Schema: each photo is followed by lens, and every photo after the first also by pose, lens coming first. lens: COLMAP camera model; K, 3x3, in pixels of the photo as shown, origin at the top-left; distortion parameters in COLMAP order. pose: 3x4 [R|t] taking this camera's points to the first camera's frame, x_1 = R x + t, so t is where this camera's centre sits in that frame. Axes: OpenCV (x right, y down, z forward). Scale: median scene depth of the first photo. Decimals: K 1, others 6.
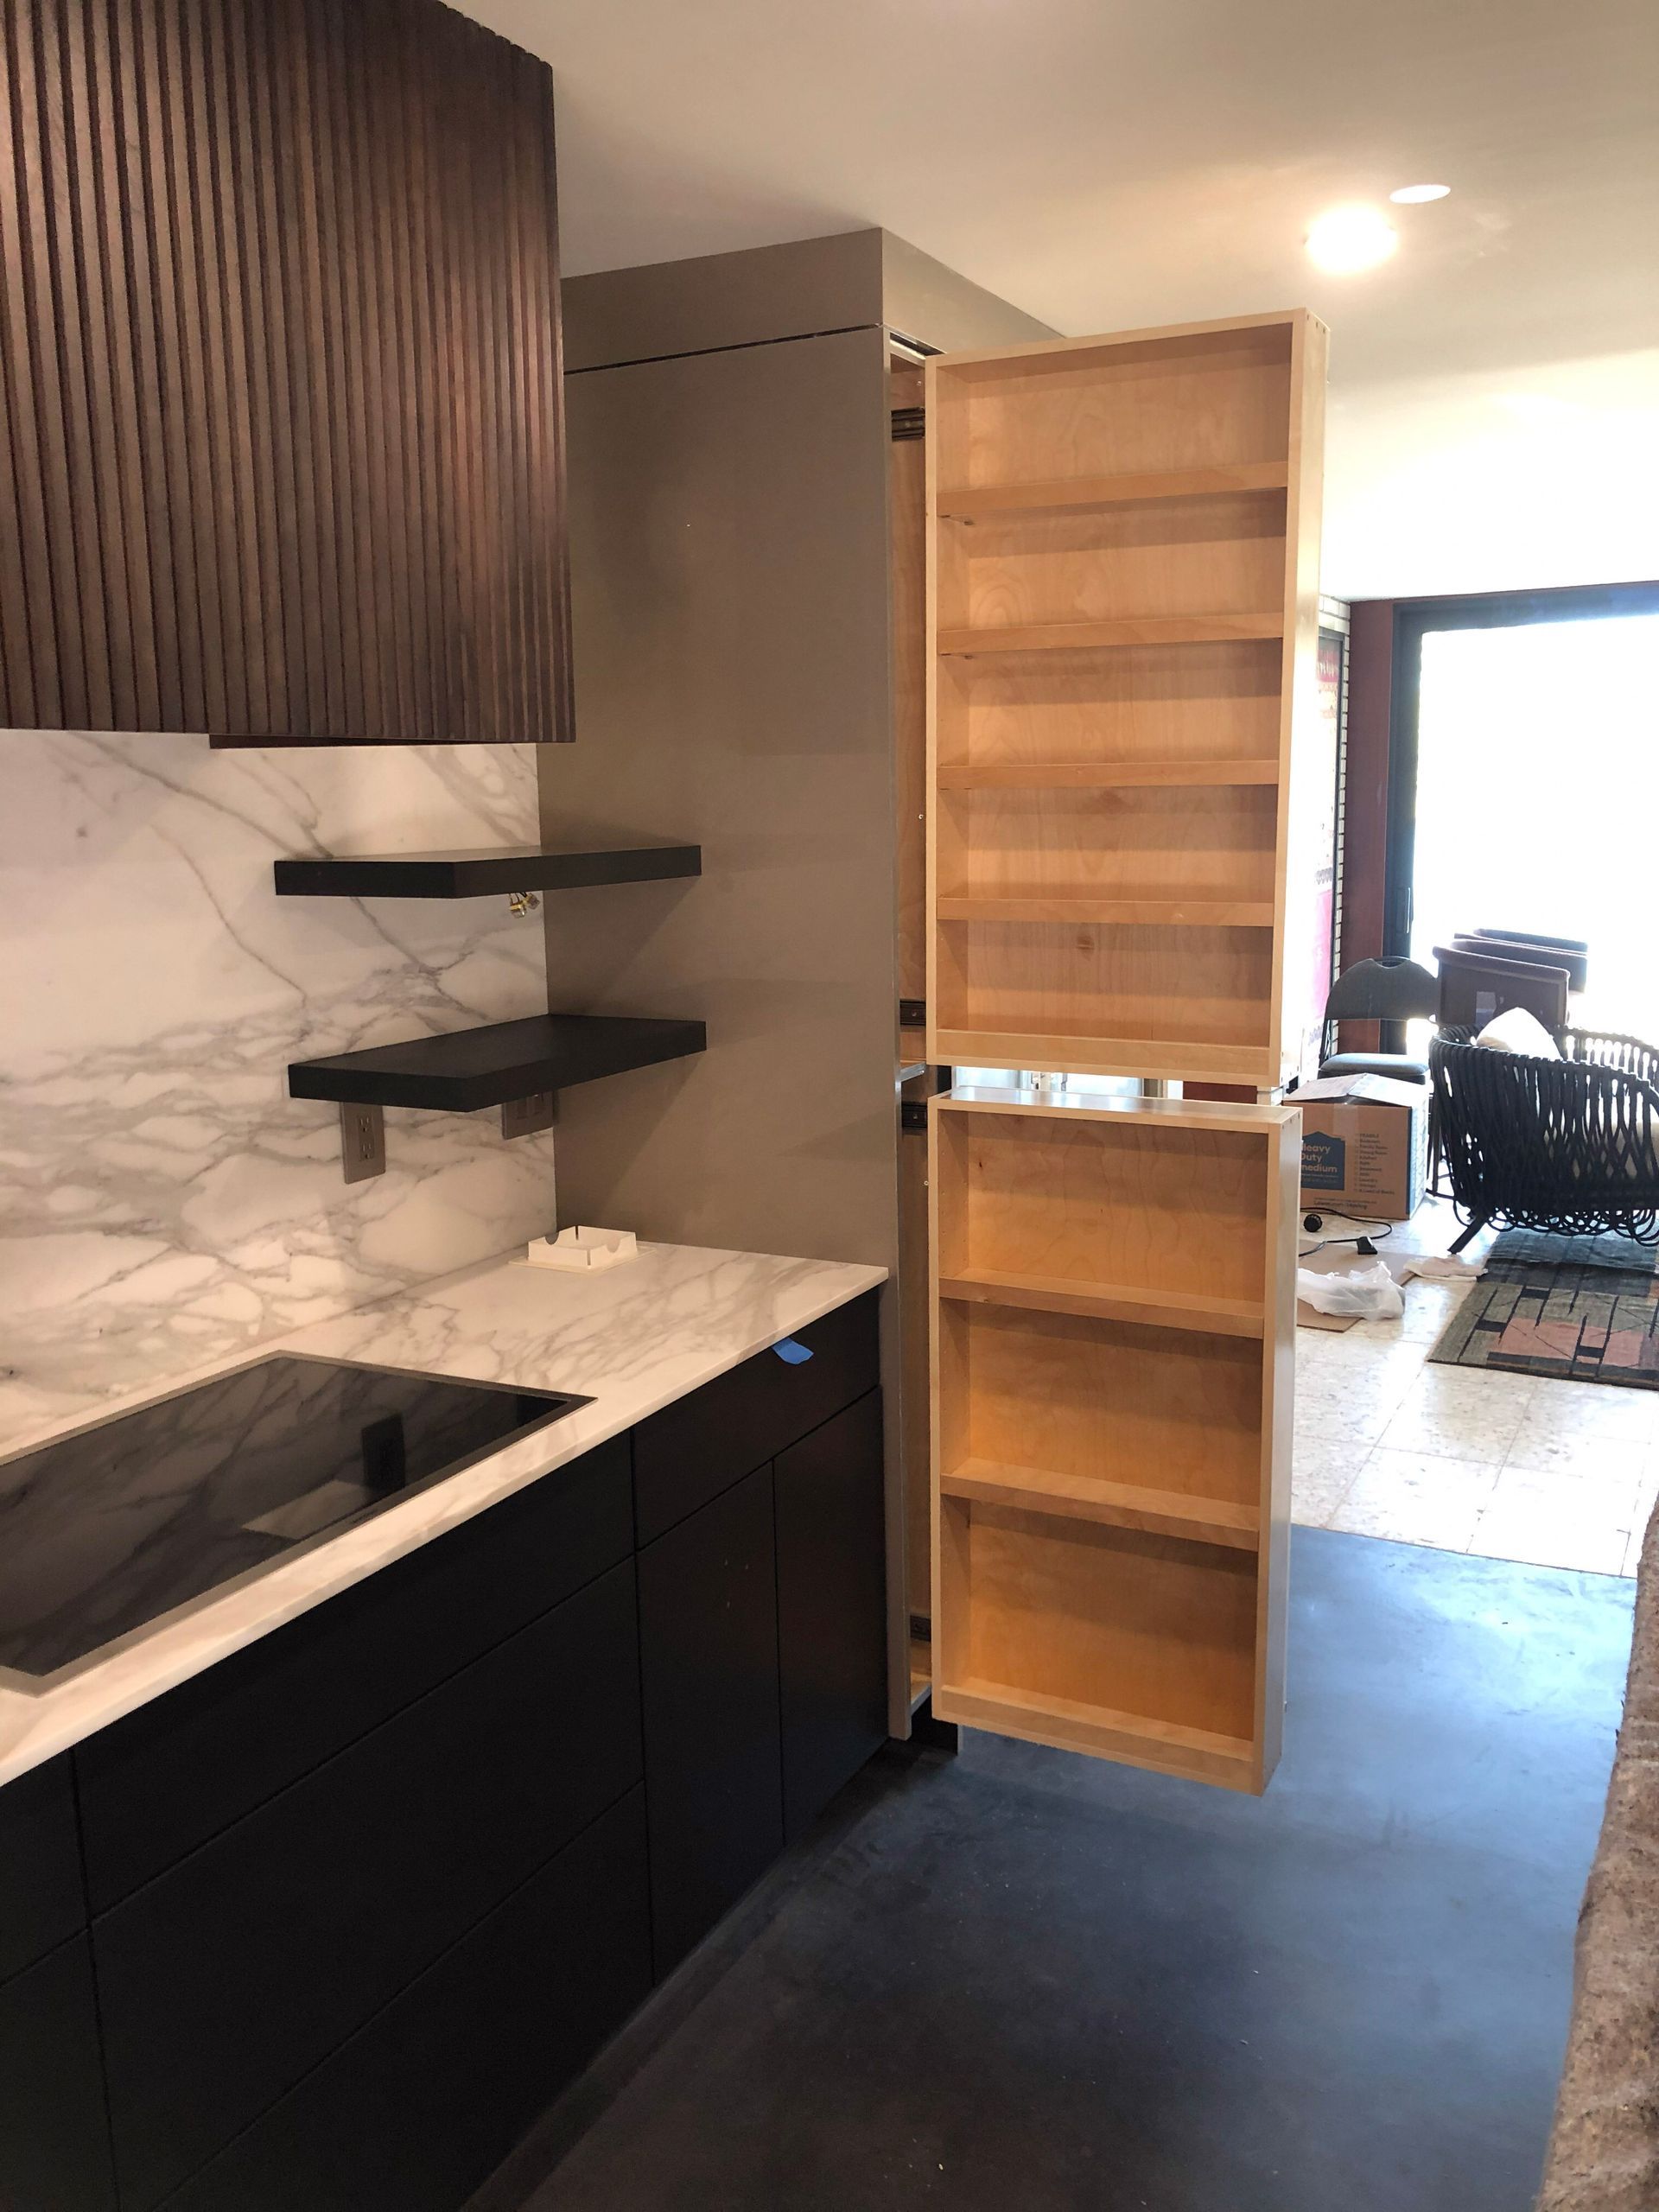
lens RADIAL K [[1802.0, 0, 829.9], [0, 1802.0, 1110.6], [0, 0, 1]] dist [-0.000028, -0.008595]
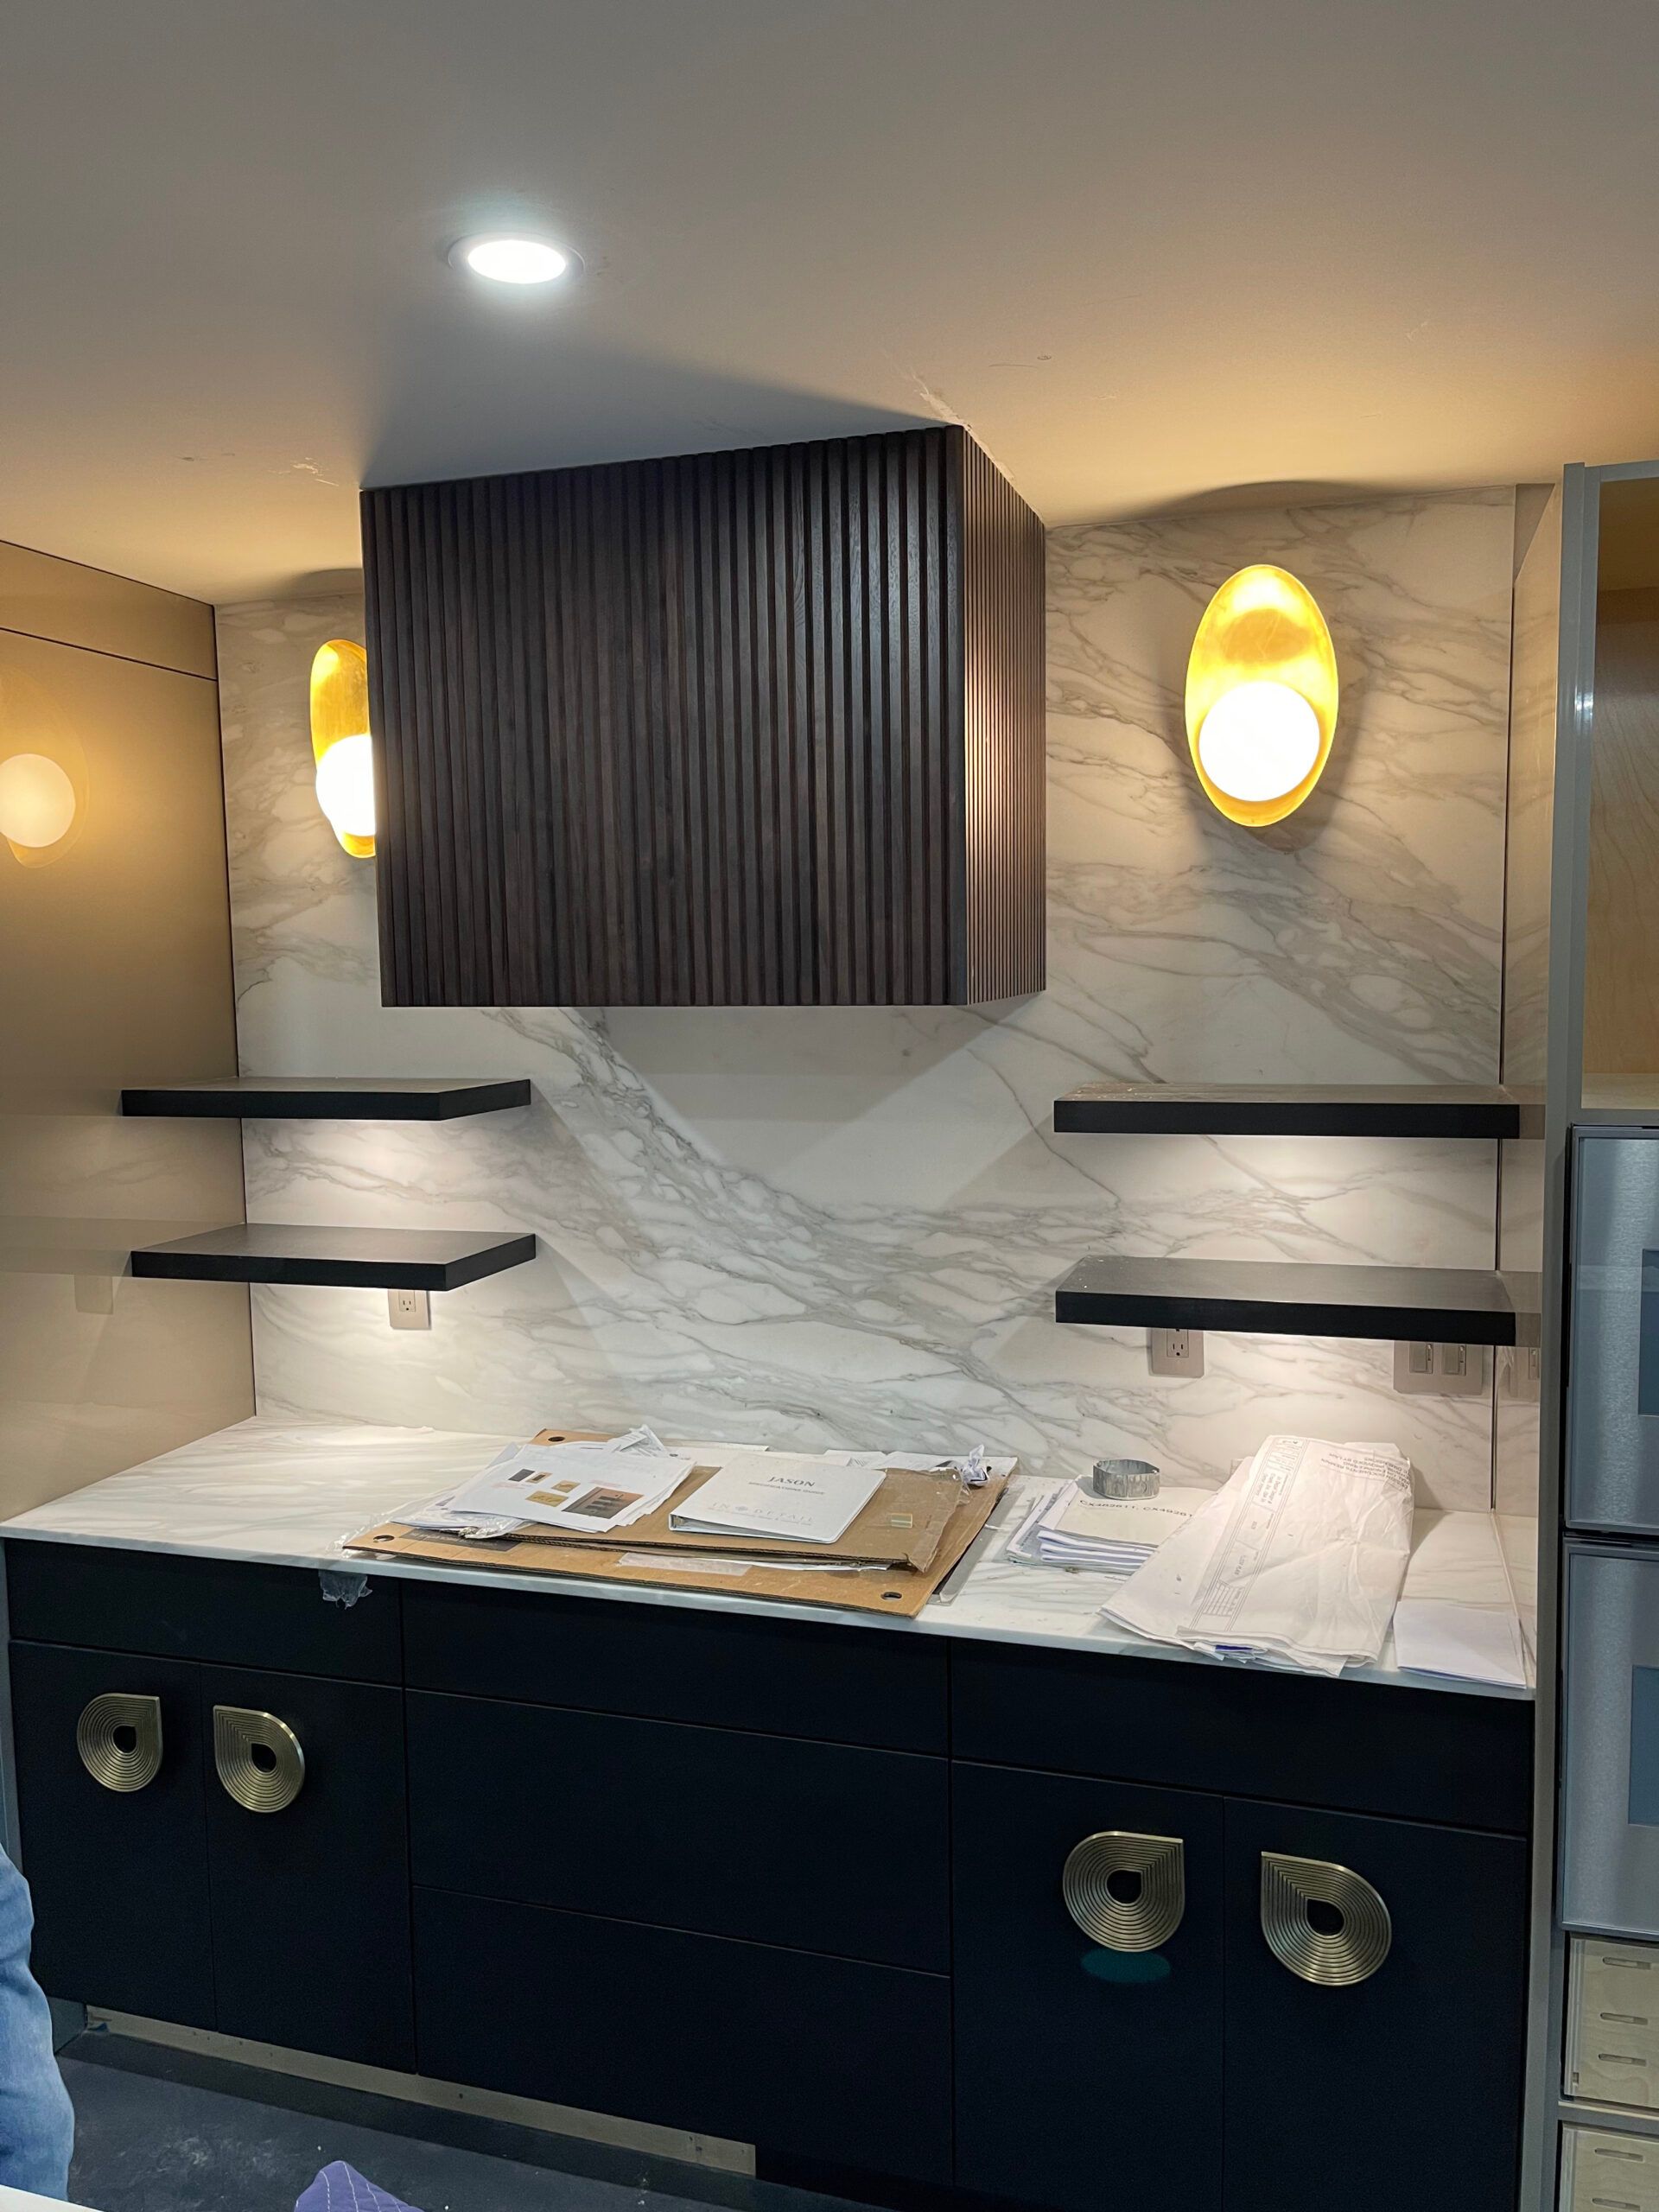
lens RADIAL K [[1646.7, 0, 830.9], [0, 1646.7, 1101.0], [0, 0, 1]] dist [0.007016, 0.000220]
pose [[0.156113, 0.089787, -0.983650, 0.759136], [-0.162958, 0.984555, 0.064007, -0.173917], [0.974204, 0.150301, 0.168333, 0.673297]]
